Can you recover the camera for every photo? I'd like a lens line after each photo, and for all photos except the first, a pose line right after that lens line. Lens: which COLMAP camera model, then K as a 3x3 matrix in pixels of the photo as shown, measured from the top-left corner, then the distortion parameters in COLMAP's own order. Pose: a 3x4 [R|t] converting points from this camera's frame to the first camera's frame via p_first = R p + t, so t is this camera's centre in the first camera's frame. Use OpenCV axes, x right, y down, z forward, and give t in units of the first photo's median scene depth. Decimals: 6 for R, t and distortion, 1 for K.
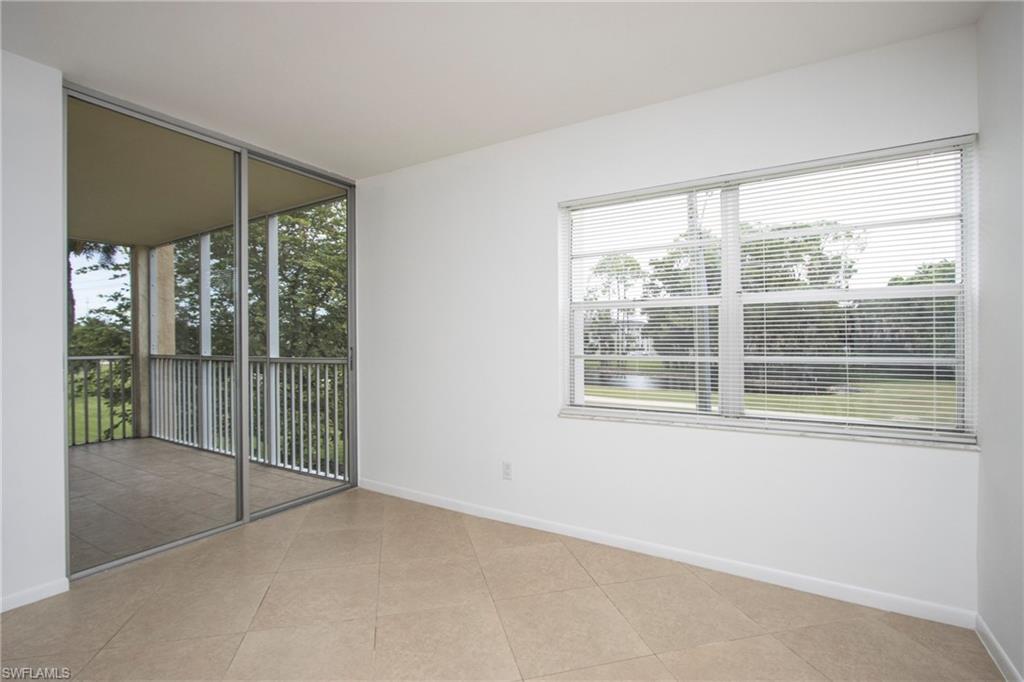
lens RADIAL K [[475.7, 0, 508.5], [0, 475.7, 343.1], [0, 0, 1]] dist [-0.013212, 0.000079]
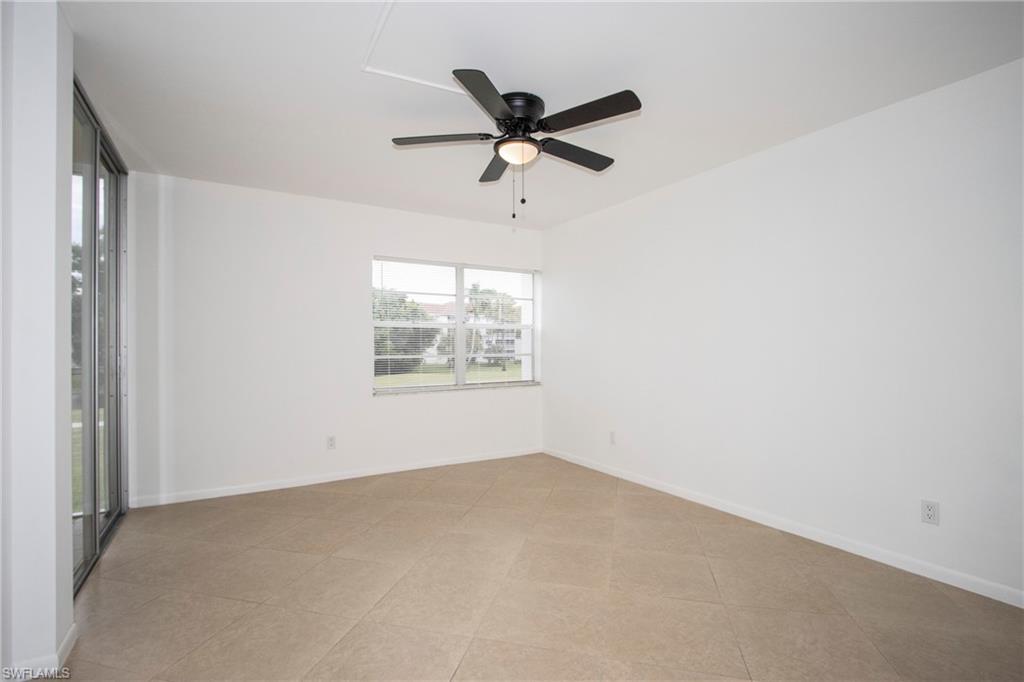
lens RADIAL K [[475.7, 0, 508.5], [0, 475.7, 343.1], [0, 0, 1]] dist [-0.013212, 0.000079]
pose [[0.461938, 0.010601, 0.886849, -1.181171], [0.001741, 0.999916, -0.012859, 0.007483], [-0.886910, 0.007484, 0.461881, -0.078456]]
